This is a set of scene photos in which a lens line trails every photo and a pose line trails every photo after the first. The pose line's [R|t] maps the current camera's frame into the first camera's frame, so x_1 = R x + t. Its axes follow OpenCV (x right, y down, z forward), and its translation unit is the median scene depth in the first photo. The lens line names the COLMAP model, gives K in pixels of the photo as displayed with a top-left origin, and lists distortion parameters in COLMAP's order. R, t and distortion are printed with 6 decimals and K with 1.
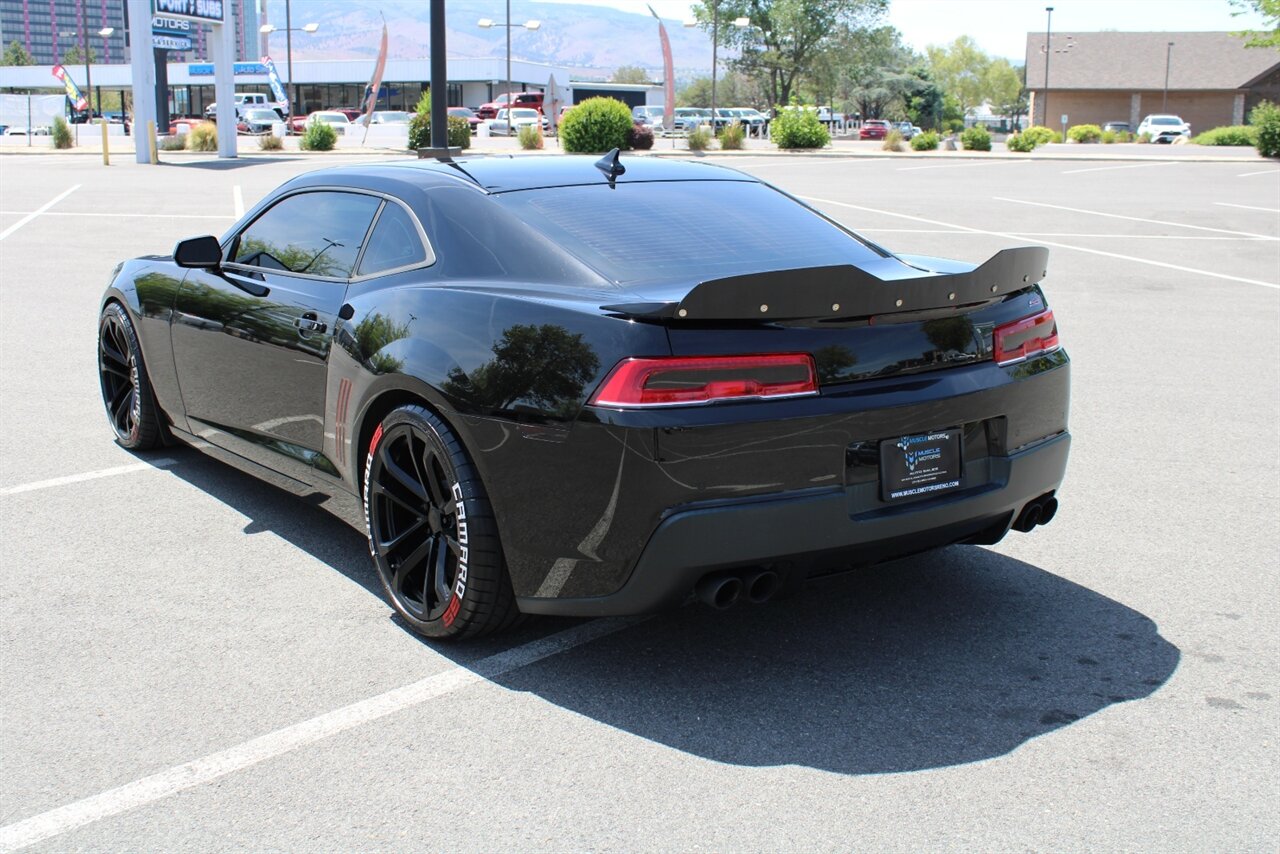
lens RADIAL K [[1538.4, 0, 640.0], [0, 1538.4, 427.0], [0, 0, 1]] dist [-0.065673, 0.042048]
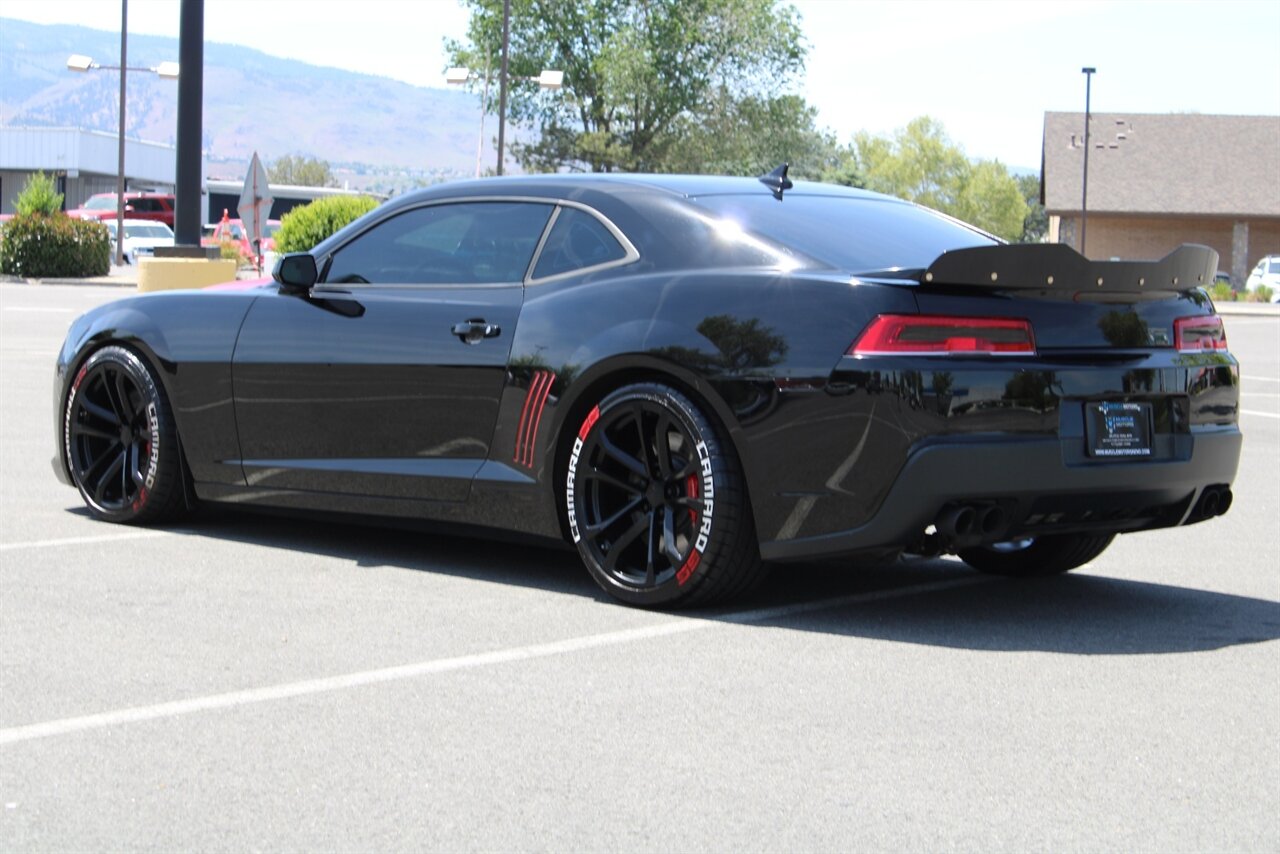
lens RADIAL K [[3314.9, 0, 640.0], [0, 3314.9, 427.0], [0, 0, 1]] dist [0.048233, 1.572041]
pose [[0.990644, 0.018145, 0.135260, -0.057828], [0.003342, 0.987599, -0.156964, 0.047458], [-0.136430, 0.155947, 0.978298, -0.155853]]
